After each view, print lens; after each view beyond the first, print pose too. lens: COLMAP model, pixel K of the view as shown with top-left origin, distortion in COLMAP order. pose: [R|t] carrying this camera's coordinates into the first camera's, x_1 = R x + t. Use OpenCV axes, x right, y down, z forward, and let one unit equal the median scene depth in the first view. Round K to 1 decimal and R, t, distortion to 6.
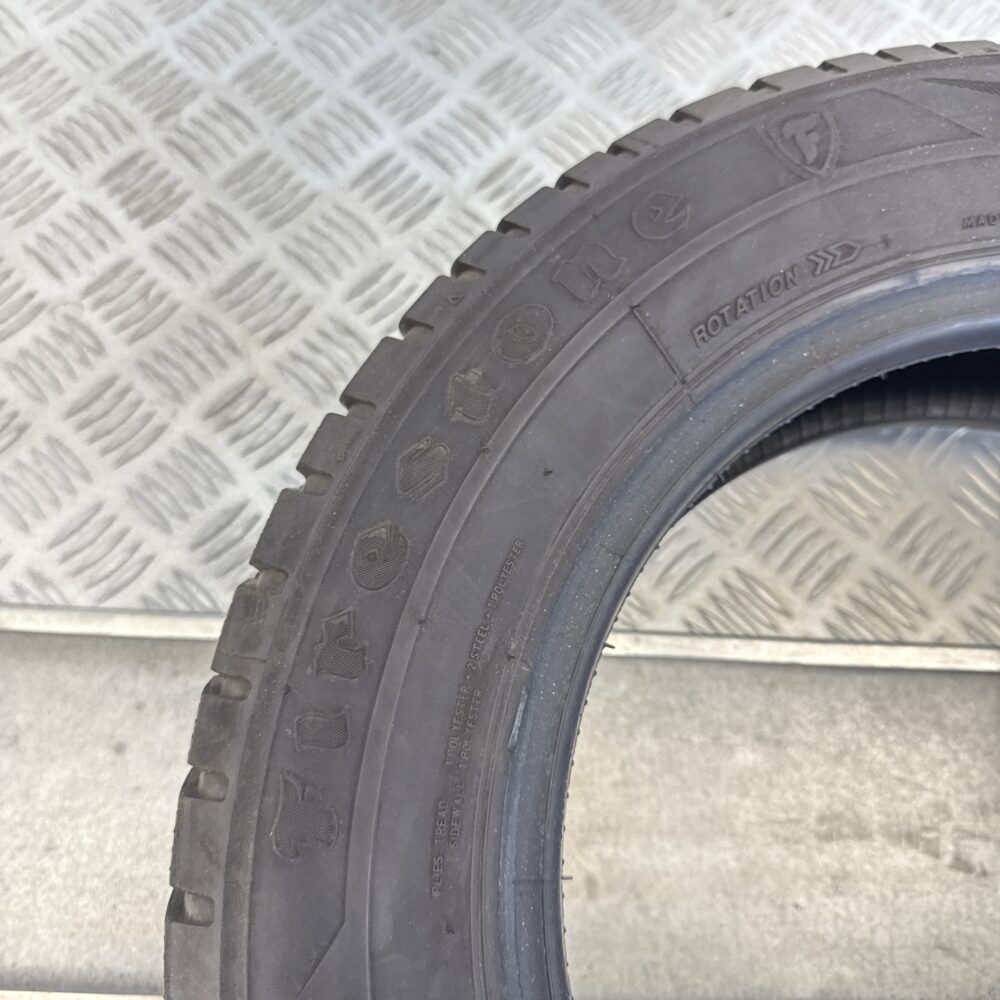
lens RADIAL K [[945.1, 0, 500.0], [0, 945.1, 500.0], [0, 0, 1]] dist [0.131345, -0.356552]
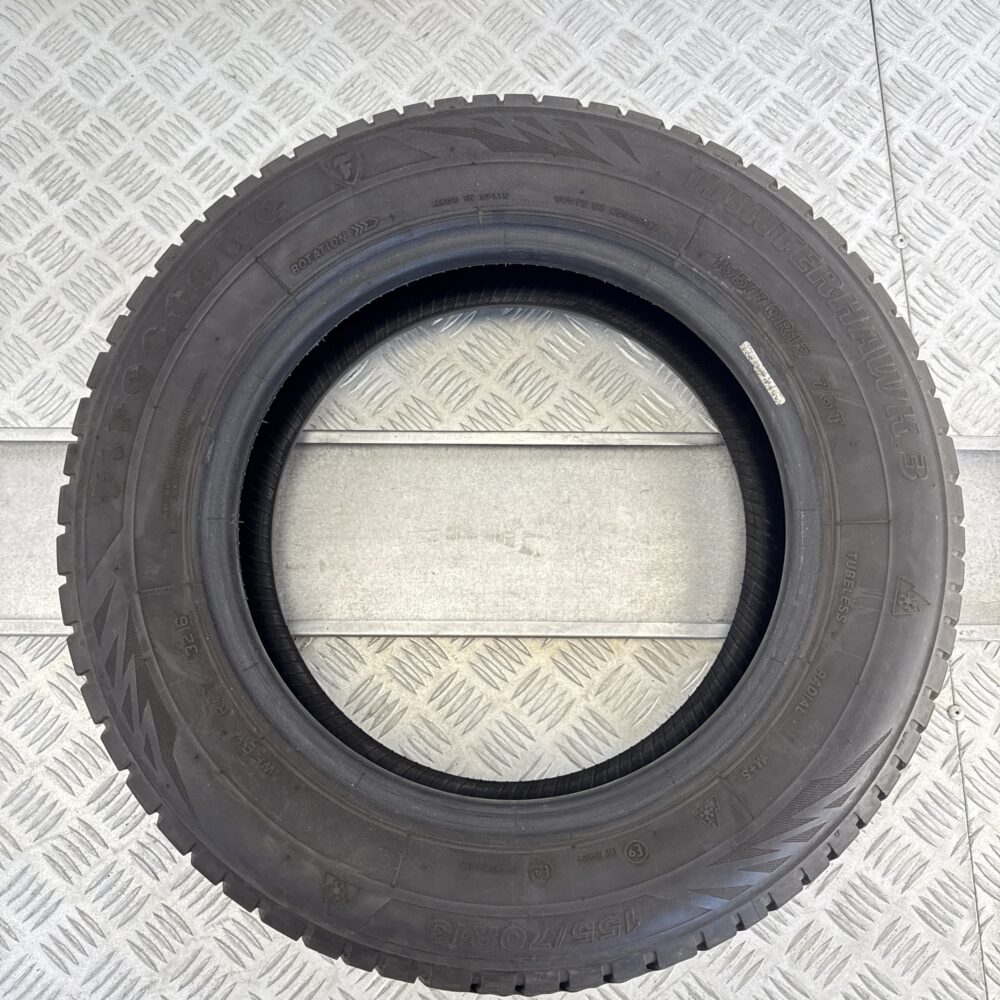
lens RADIAL K [[958.1, 0, 526.9], [0, 958.1, 515.3], [0, 0, 1]] dist [0.113088, -0.190301]
pose [[0.998471, -0.038191, -0.039964, 0.502867], [0.042896, 0.991301, 0.124424, 0.076140], [0.034865, -0.125948, 0.991424, -0.740573]]
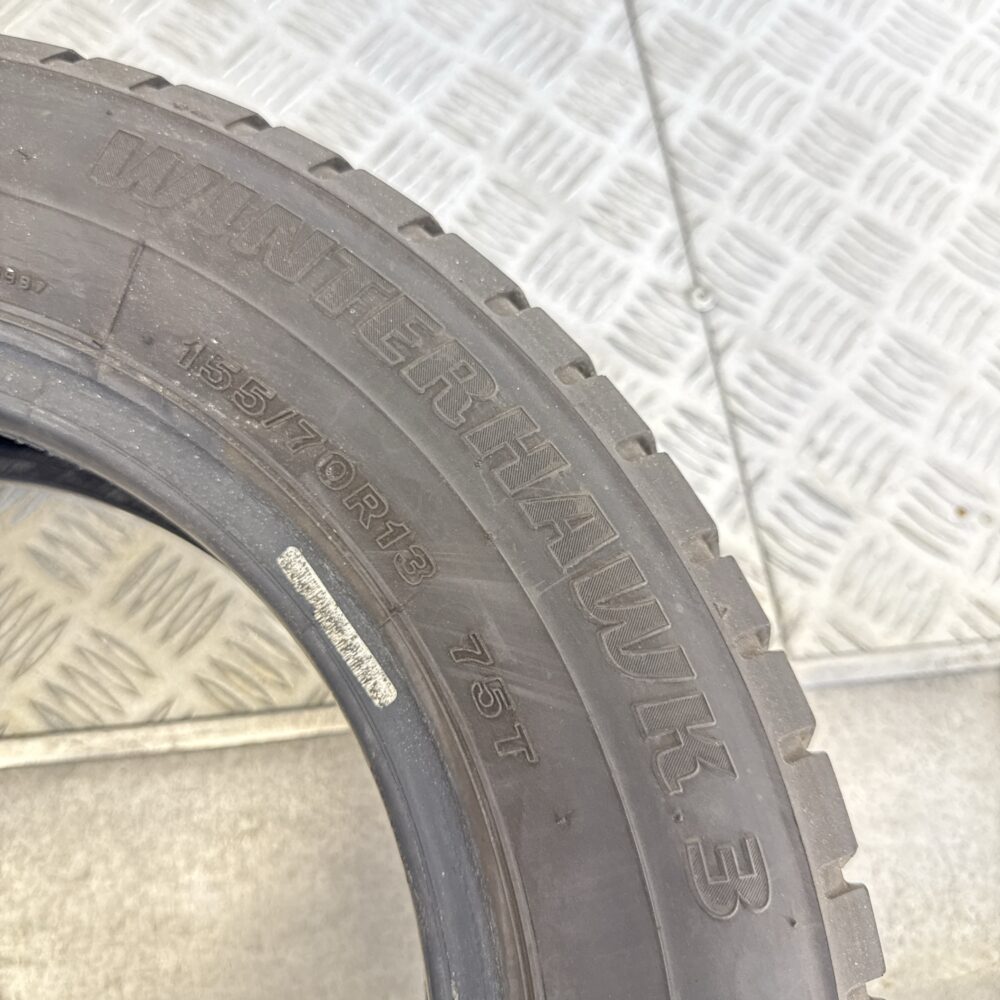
lens RADIAL K [[958.1, 0, 526.9], [0, 958.1, 515.3], [0, 0, 1]] dist [0.113088, -0.190301]
pose [[0.988739, -0.142755, 0.044910, 0.873997], [0.141921, 0.989650, 0.021252, 0.005689], [-0.047479, -0.014639, 0.998765, 0.114273]]
